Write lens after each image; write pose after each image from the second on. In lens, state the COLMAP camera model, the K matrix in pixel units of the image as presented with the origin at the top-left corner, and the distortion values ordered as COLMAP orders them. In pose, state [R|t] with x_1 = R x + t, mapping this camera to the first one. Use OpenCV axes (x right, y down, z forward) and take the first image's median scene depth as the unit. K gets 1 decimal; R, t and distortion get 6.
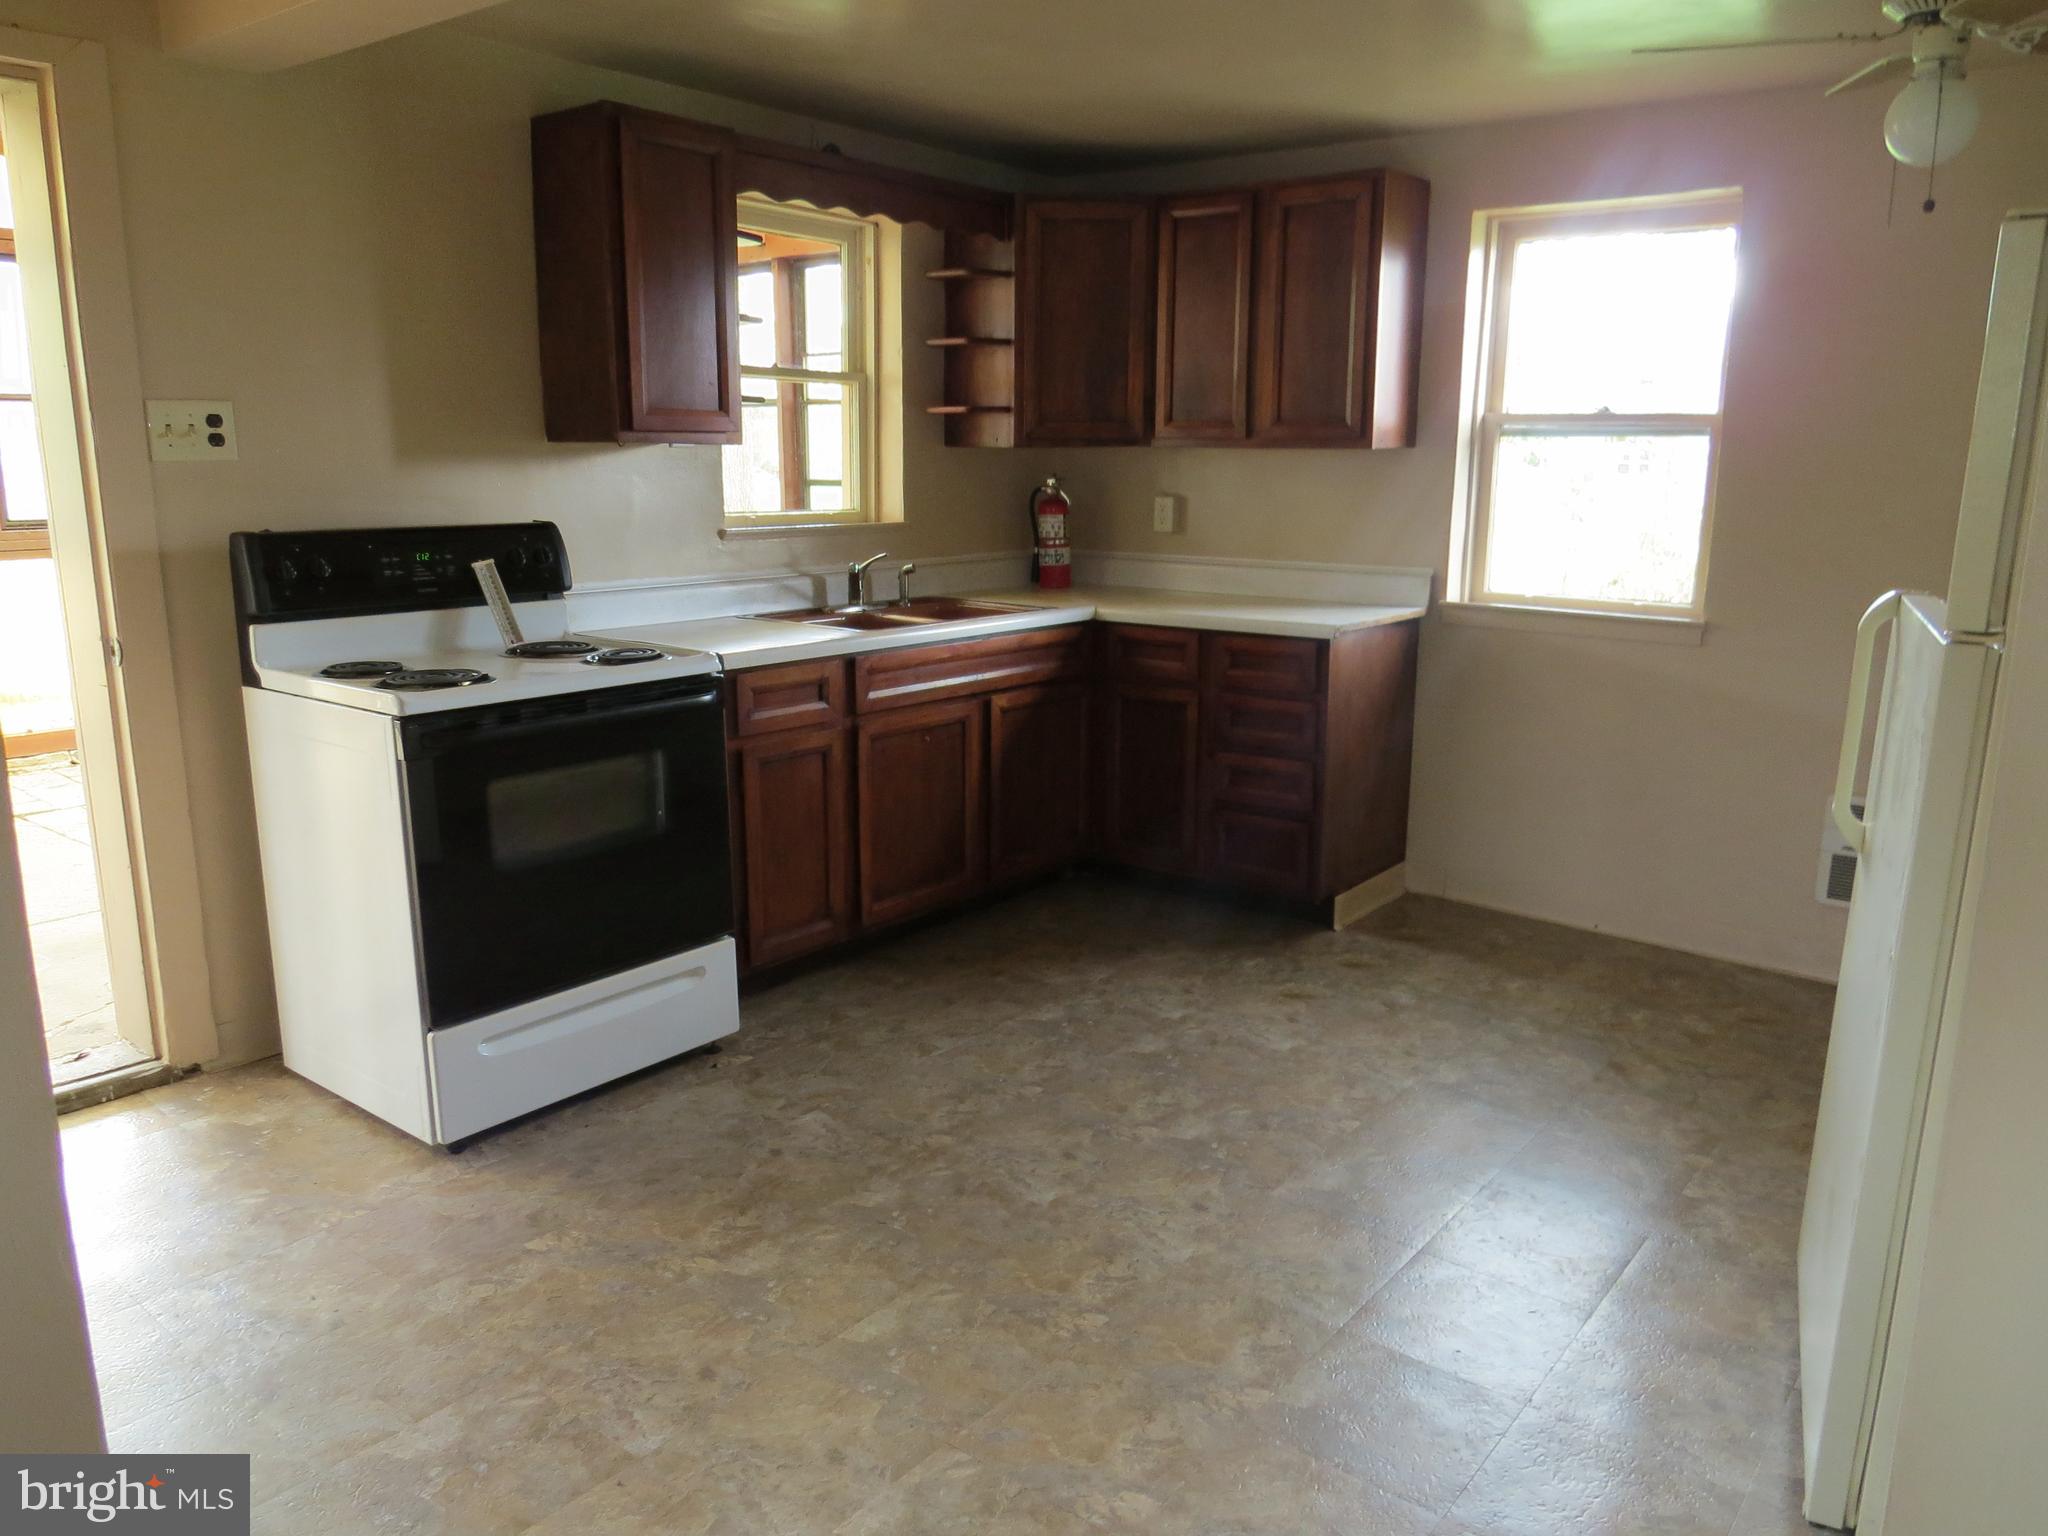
lens RADIAL K [[1460.2, 0, 1023.5], [0, 1460.2, 772.2], [0, 0, 1]] dist [-0.020394, -0.005579]
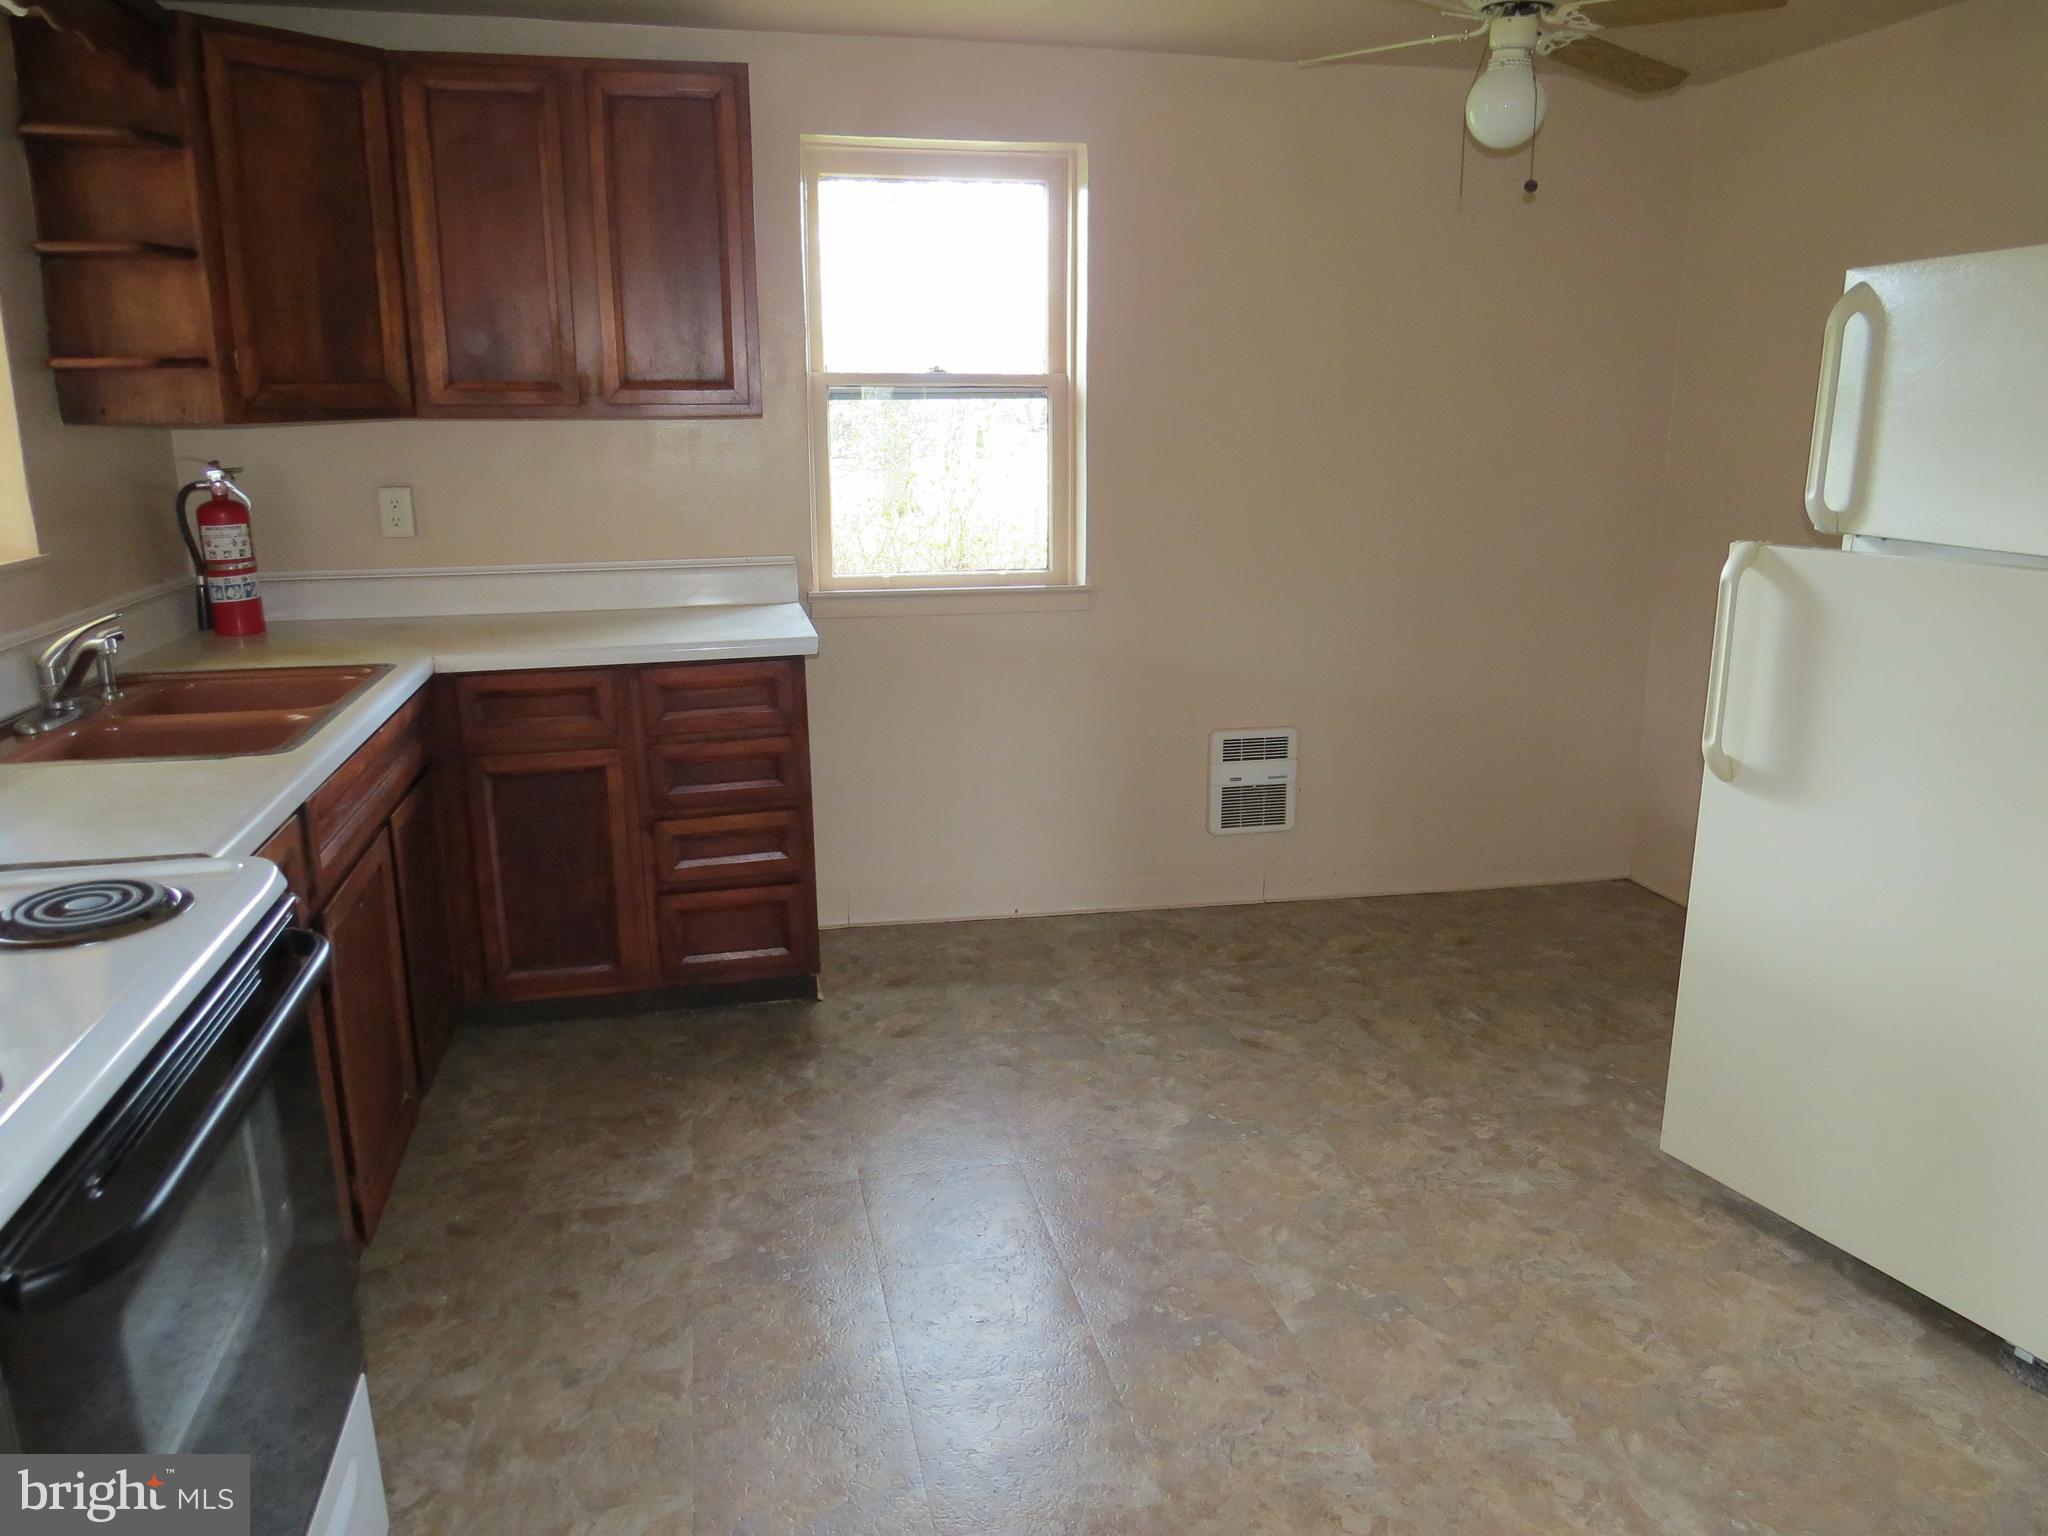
lens RADIAL K [[1460.2, 0, 1025.0], [0, 1460.2, 768.6], [0, 0, 1]] dist [-0.020394, -0.005579]
pose [[0.629360, -0.194502, 0.752380, -0.327051], [0.175493, 0.978734, 0.106219, -0.092254], [-0.757039, 0.065187, 0.650109, 0.381319]]
